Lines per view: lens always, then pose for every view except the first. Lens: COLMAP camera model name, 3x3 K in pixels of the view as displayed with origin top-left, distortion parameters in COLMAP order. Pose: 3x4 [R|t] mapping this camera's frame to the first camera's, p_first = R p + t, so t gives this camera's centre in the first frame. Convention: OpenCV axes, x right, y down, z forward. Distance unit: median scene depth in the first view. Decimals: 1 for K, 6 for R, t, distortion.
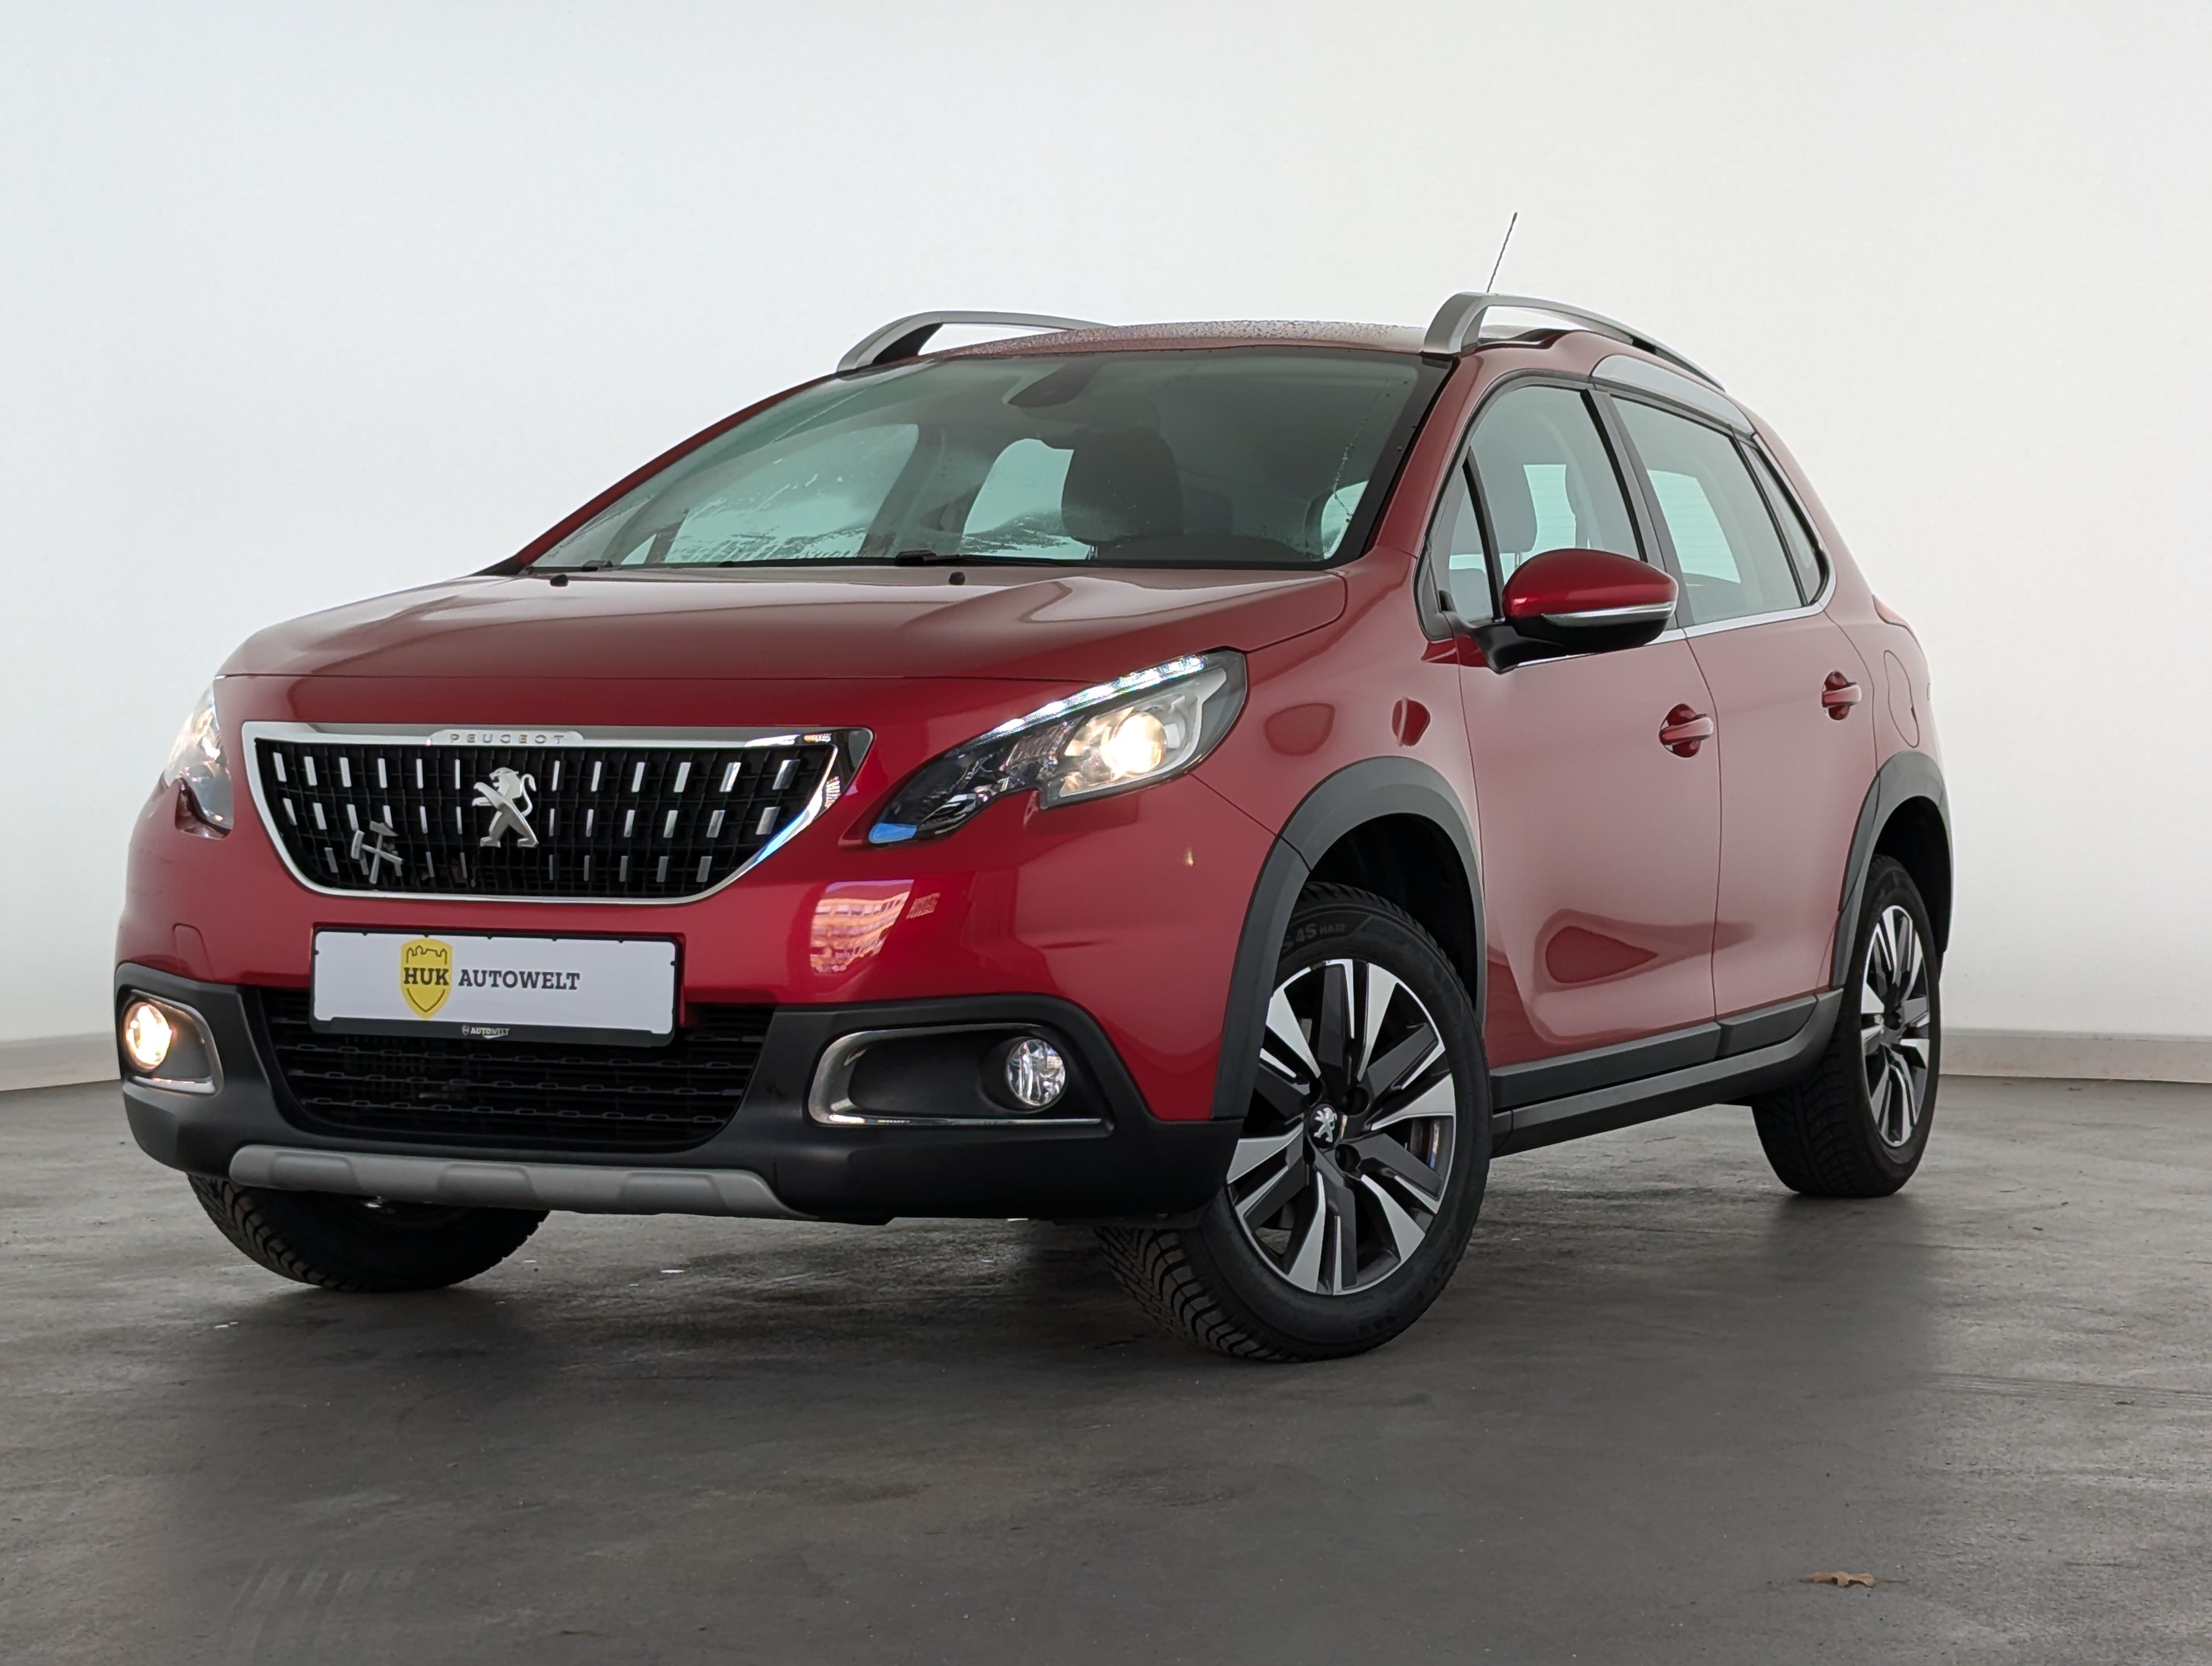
lens RADIAL K [[3334.6, 0, 1106.2], [0, 3334.6, 830.6], [0, 0, 1]] dist [0.030841, 0.000000]
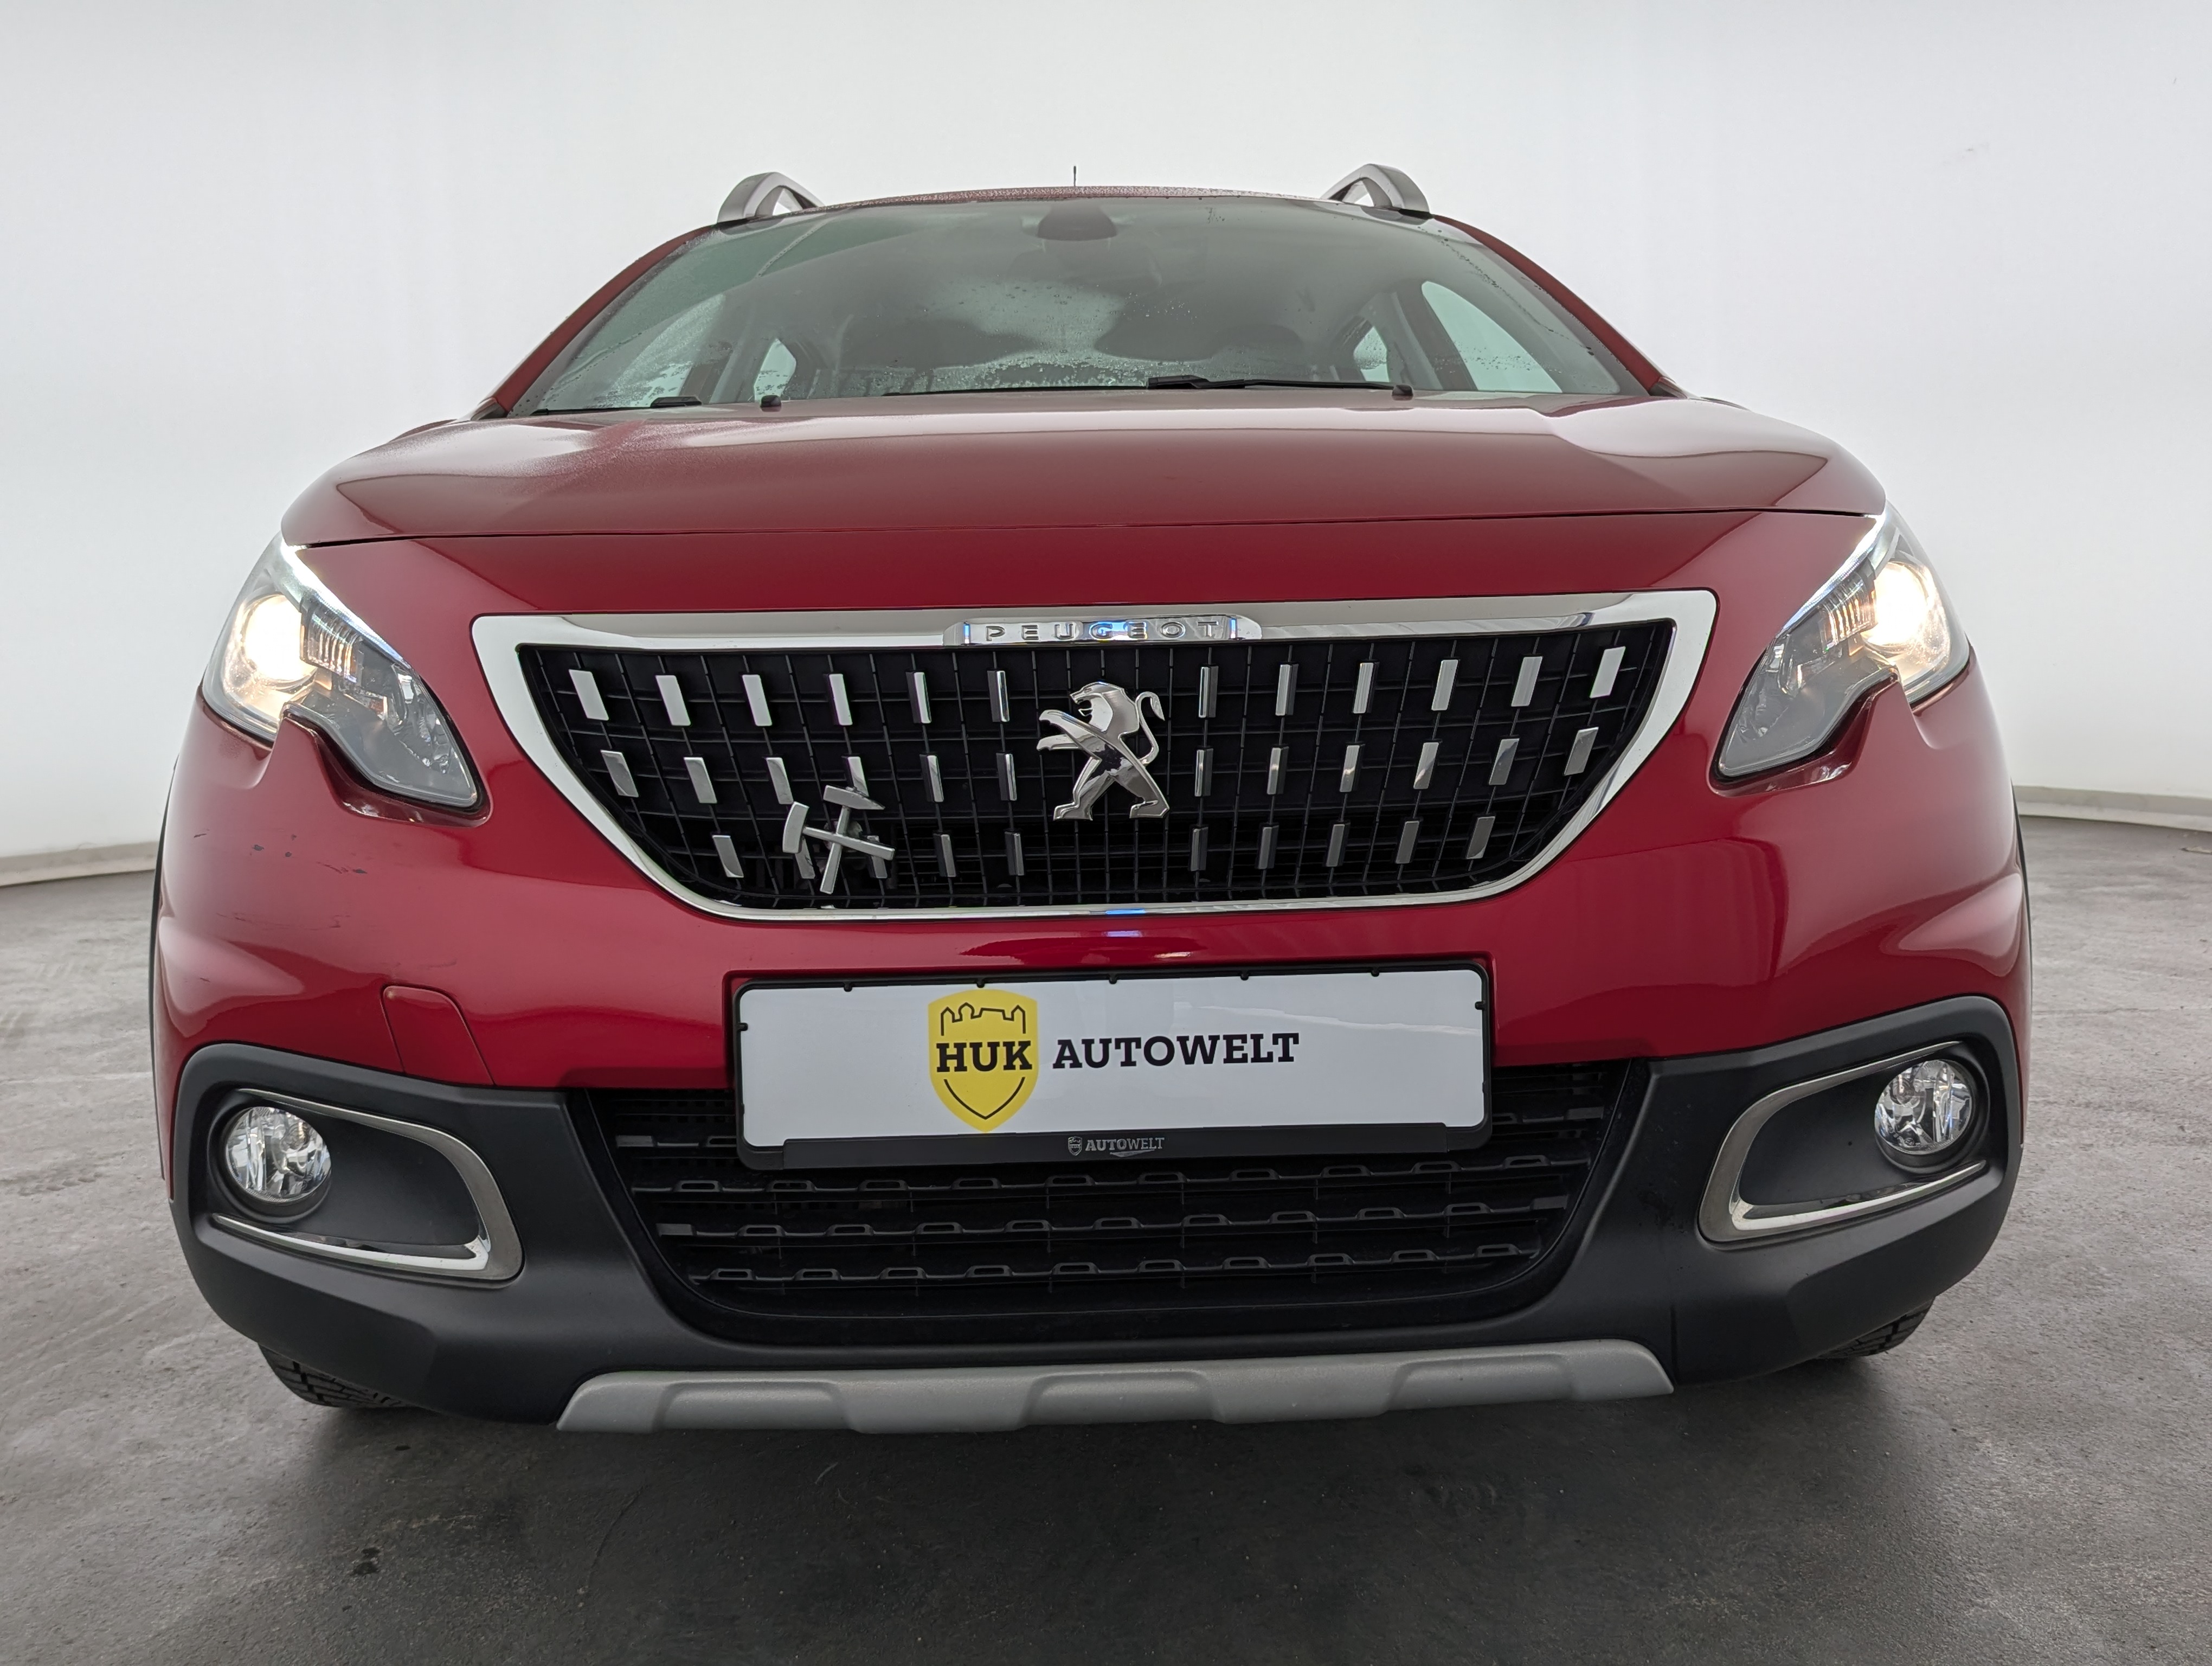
lens RADIAL K [[2011.9, 0, 1112.1], [0, 2011.9, 854.1], [0, 0, 1]] dist [0.061230, 0.000000]
pose [[0.916682, -0.071743, 0.393125, -0.315244], [0.040258, 0.995327, 0.087768, -0.019491], [-0.397585, -0.064629, 0.915287, 0.680566]]
